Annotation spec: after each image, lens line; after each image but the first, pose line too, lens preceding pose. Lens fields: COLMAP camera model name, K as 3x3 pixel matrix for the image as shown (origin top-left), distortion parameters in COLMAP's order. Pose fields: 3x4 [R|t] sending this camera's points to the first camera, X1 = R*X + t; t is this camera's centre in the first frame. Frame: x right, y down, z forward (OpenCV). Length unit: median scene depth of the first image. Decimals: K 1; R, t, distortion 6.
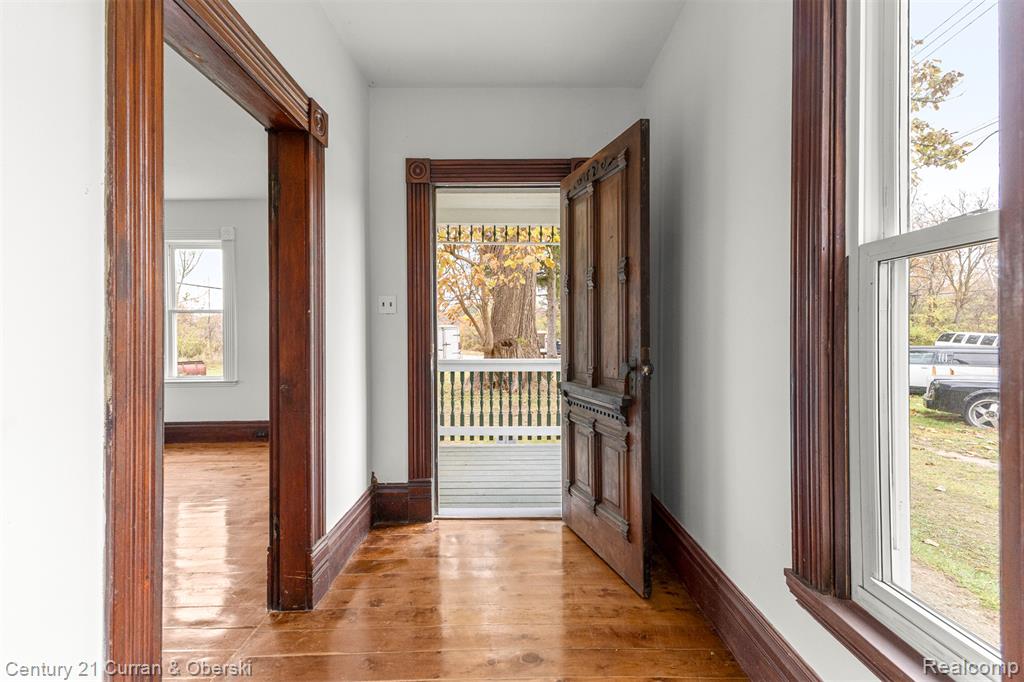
lens RADIAL K [[444.4, 0, 511.0], [0, 444.4, 336.0], [0, 0, 1]] dist [0.000426, -0.000111]
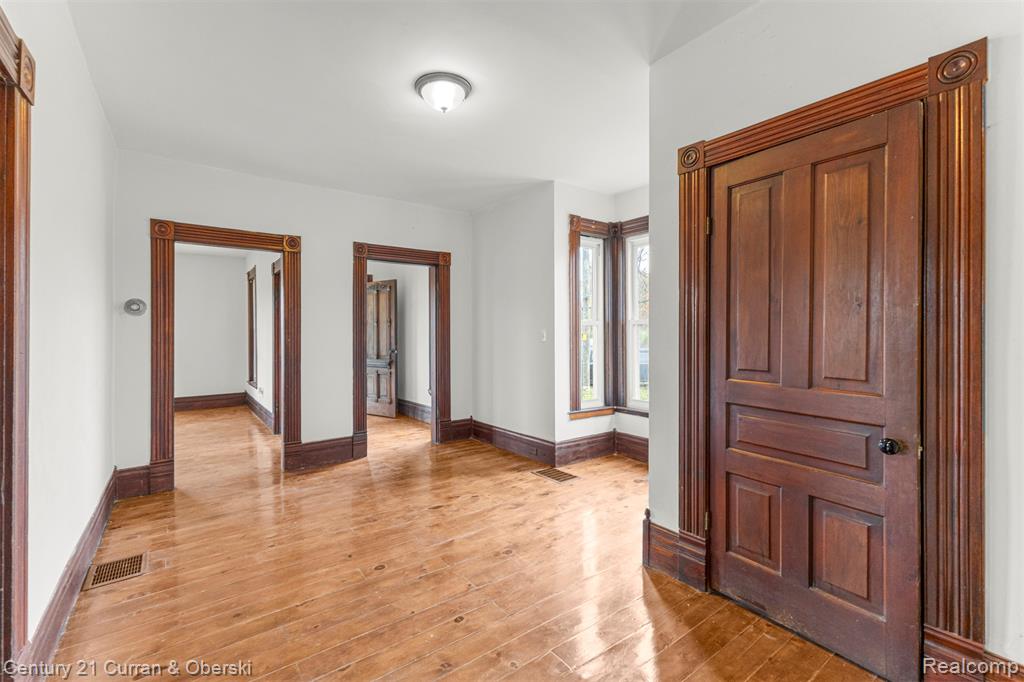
lens RADIAL K [[444.4, 0, 510.3], [0, 444.4, 335.4], [0, 0, 1]] dist [0.000426, -0.000111]
pose [[0.802734, -0.003120, 0.596330, -0.949979], [0.003243, 0.999994, 0.000867, -0.046921], [-0.596329, 0.001238, 0.802739, -2.093543]]
